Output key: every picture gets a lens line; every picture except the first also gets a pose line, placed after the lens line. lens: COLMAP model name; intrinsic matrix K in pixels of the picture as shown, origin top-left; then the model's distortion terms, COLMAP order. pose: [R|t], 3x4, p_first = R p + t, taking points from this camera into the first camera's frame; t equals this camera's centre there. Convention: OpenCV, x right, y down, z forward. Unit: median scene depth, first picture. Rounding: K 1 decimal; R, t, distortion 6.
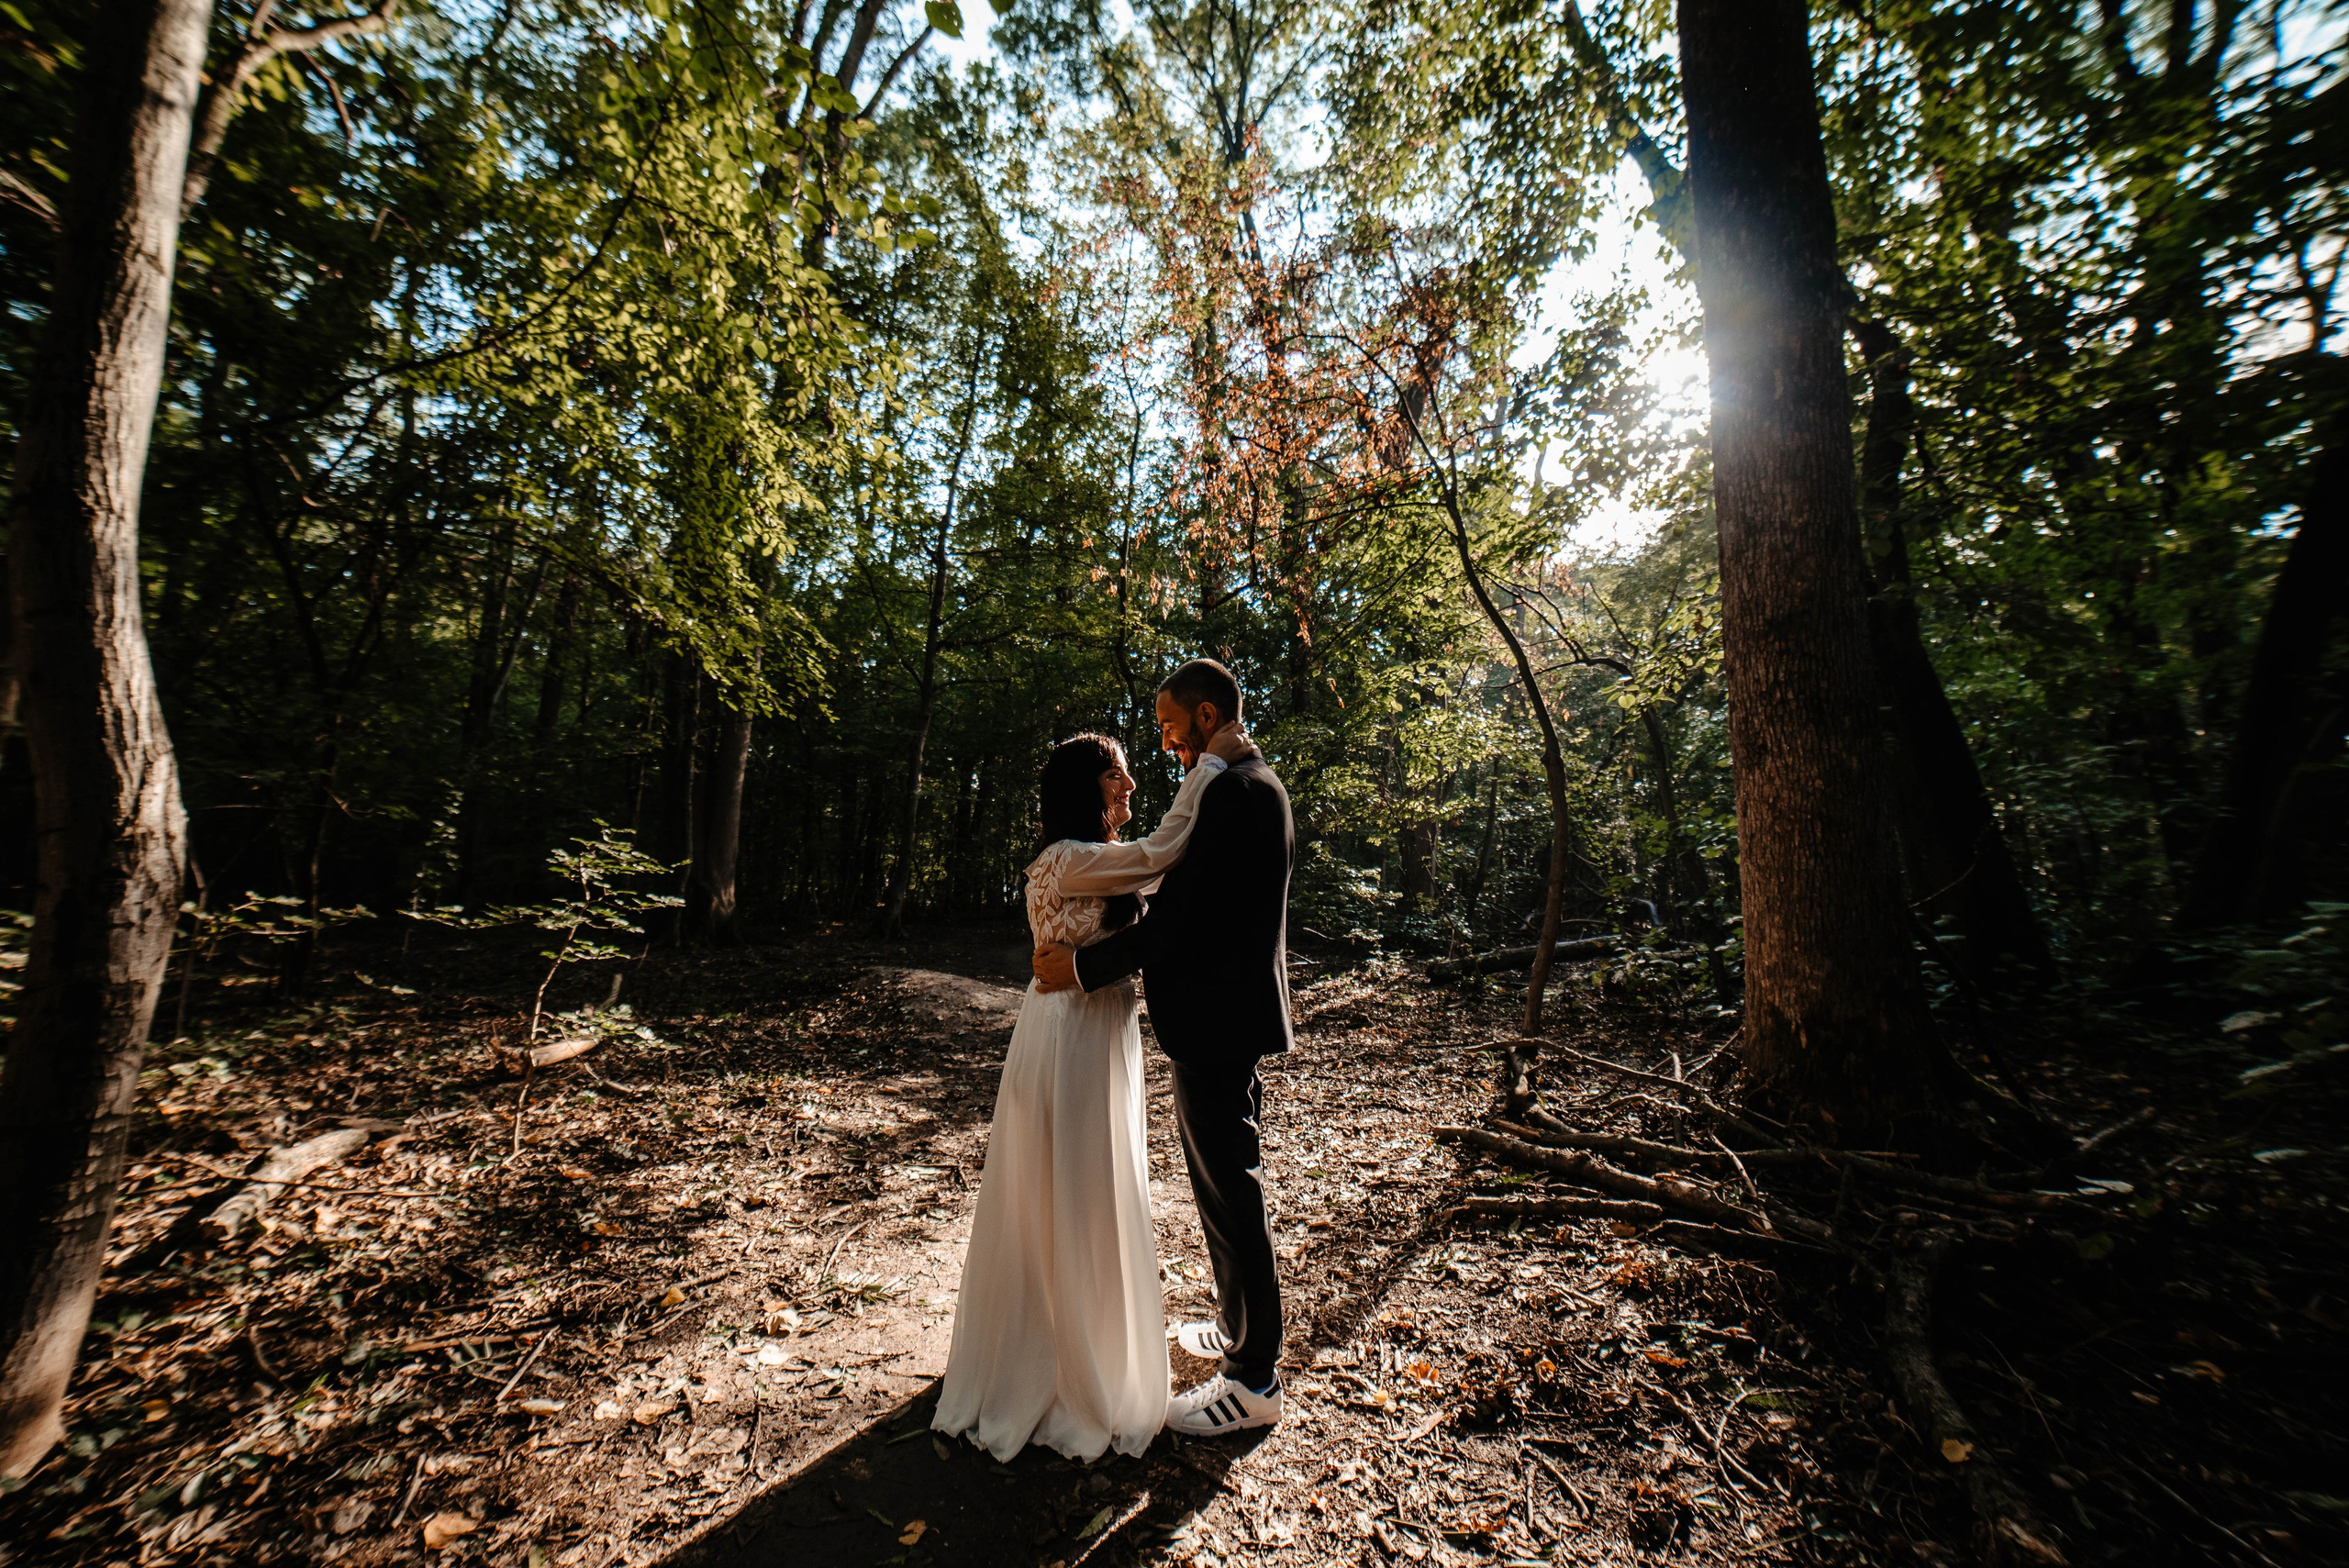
lens RADIAL K [[986.5, 0, 1180.4], [0, 986.5, 755.2], [0, 0, 1]] dist [-0.106323, 0.036043]
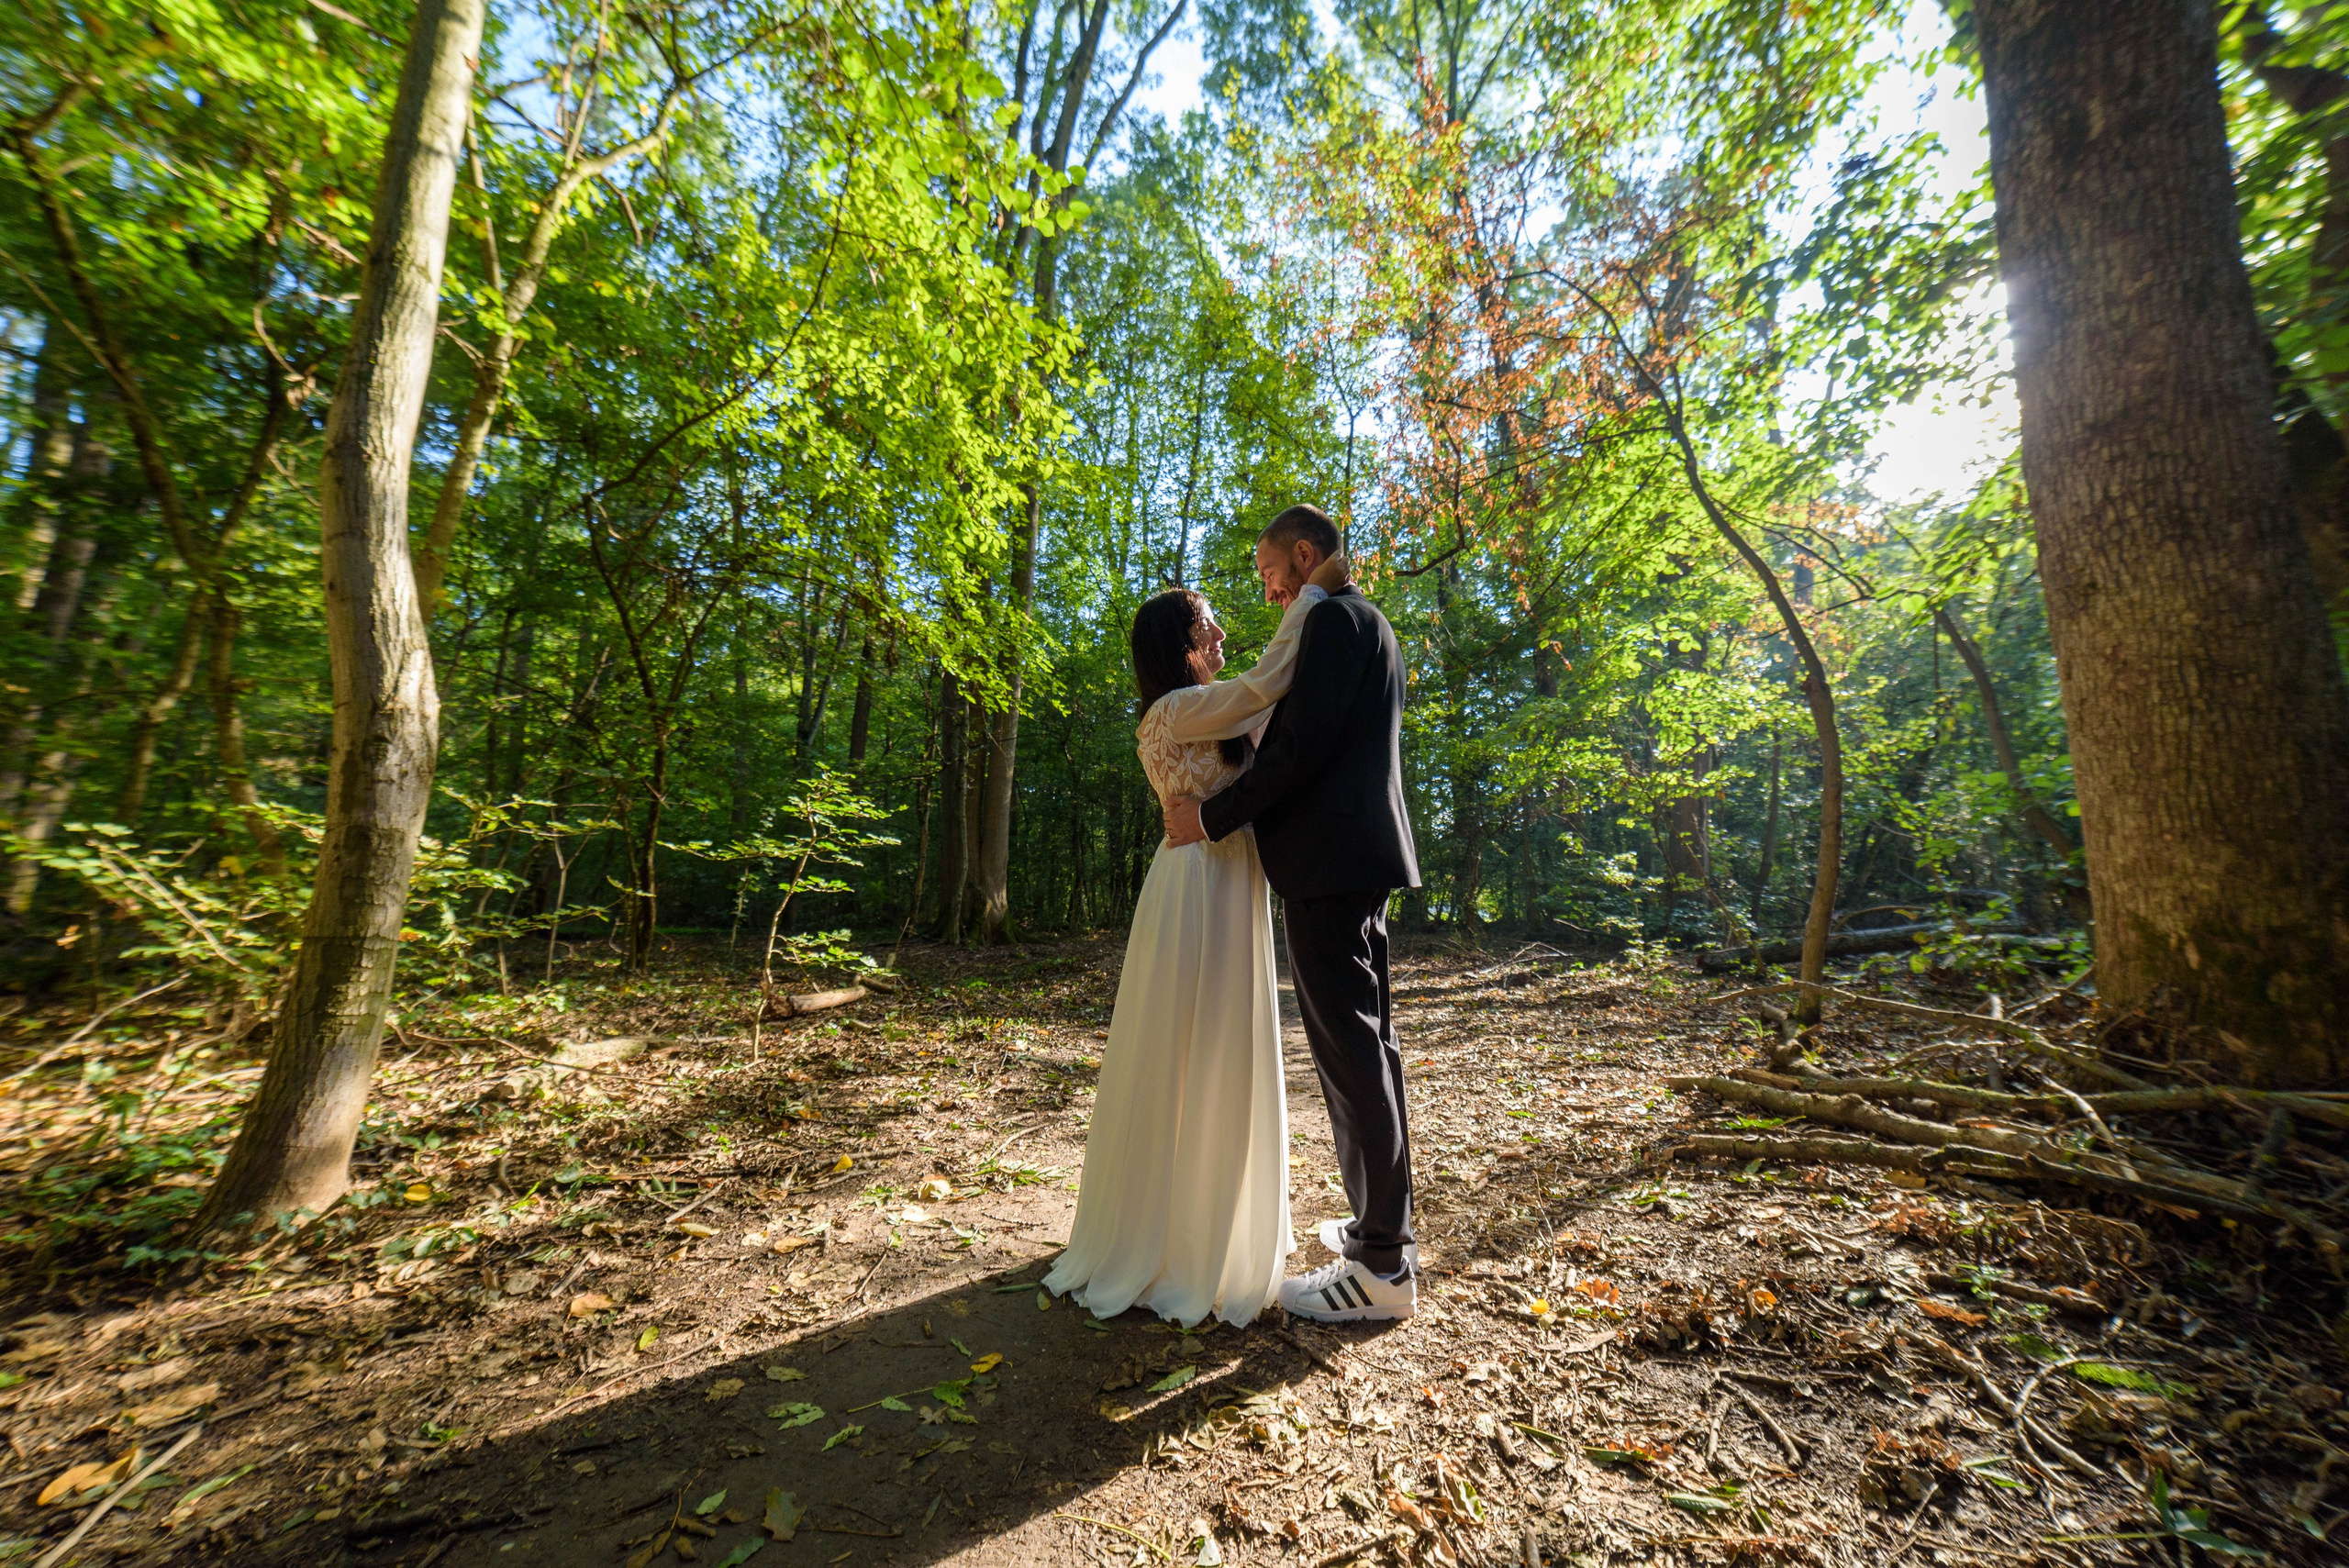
lens RADIAL K [[932.4, 0, 1174.5], [0, 932.4, 784.0], [0, 0, 1]] dist [-0.025396, 0.009778]
pose [[0.955176, -0.052907, -0.291274, 0.156166], [0.045119, 0.998423, -0.033395, 0.211388], [0.292582, 0.018756, 0.956057, 0.097990]]
